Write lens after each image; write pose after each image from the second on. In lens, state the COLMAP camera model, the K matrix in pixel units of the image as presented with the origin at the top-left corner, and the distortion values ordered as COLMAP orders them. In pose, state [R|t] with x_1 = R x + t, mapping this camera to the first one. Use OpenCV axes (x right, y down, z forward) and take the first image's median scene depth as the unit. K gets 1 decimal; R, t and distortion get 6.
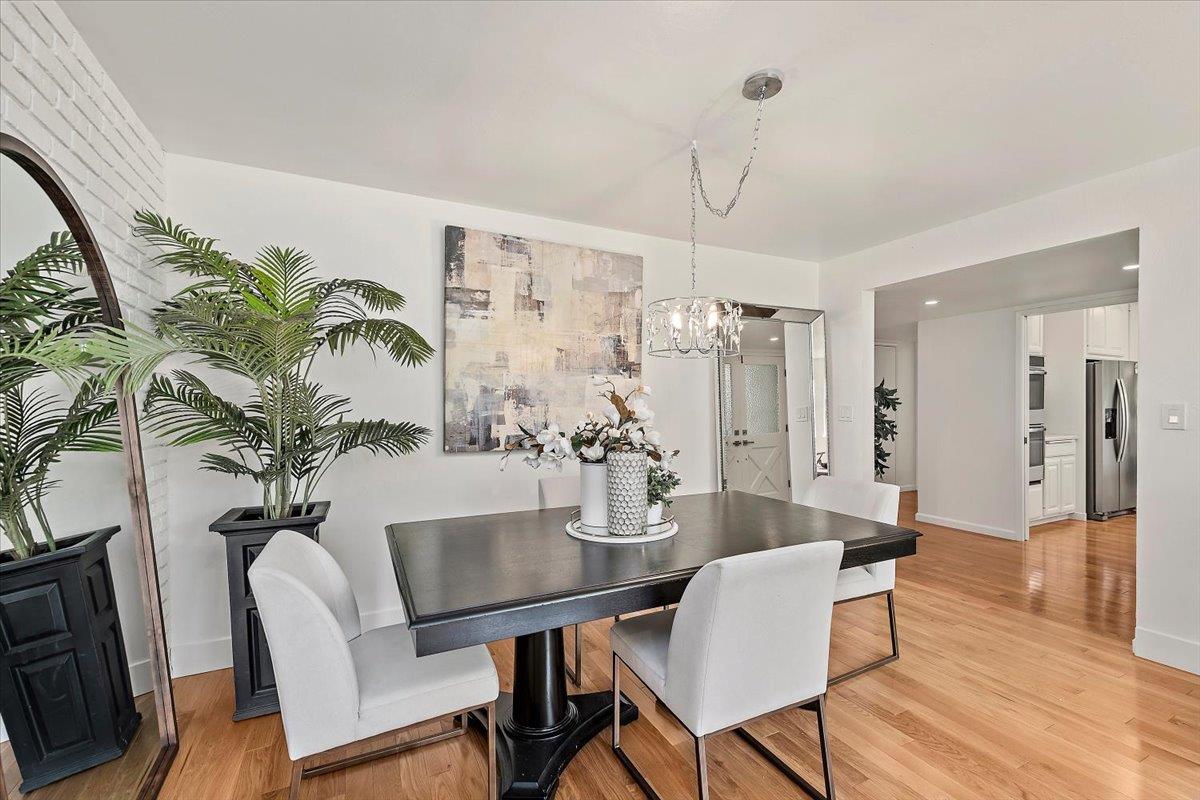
lens RADIAL K [[527.1, 0, 600.0], [0, 527.1, 400.0], [0, 0, 1]] dist [-0.000283, -0.000431]
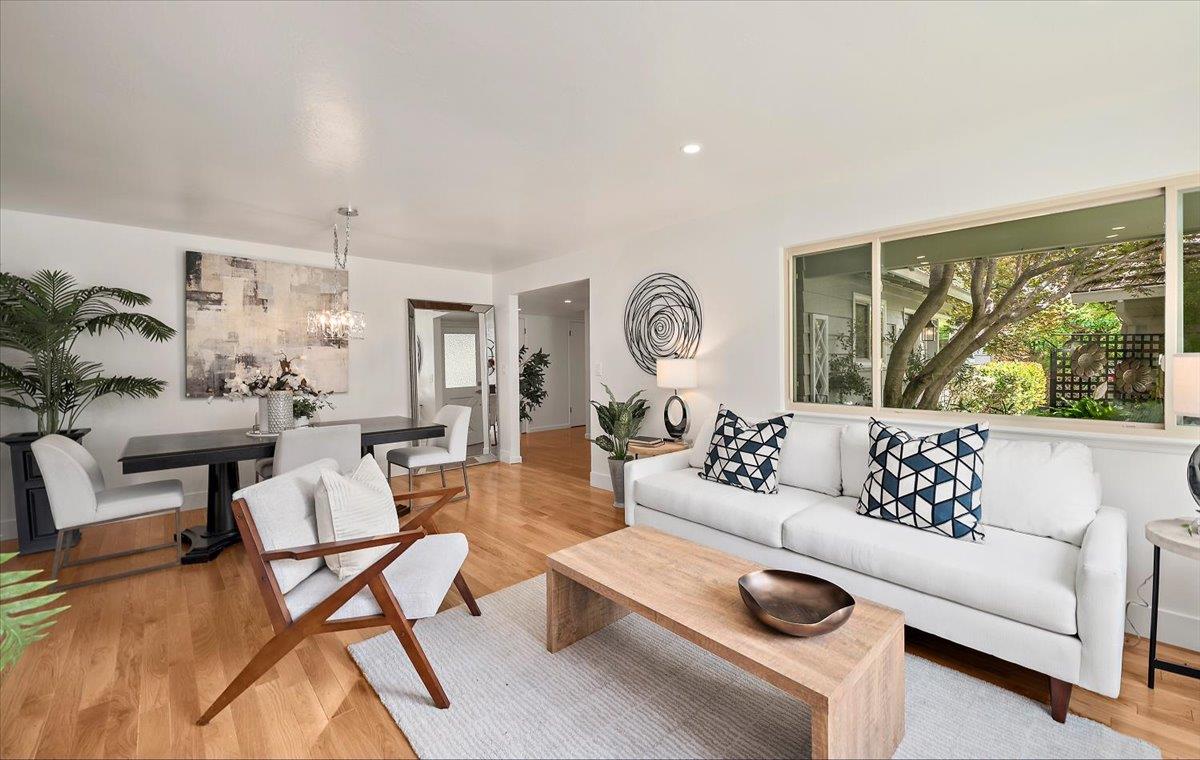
lens RADIAL K [[483.6, 0, 604.8], [0, 483.6, 361.0], [0, 0, 1]] dist [-0.000112, -0.004508]
pose [[0.951479, -0.002905, 0.307701, 0.467863], [0.001489, 0.999987, 0.004836, -0.012730], [-0.307711, -0.004143, 0.951471, -0.771682]]
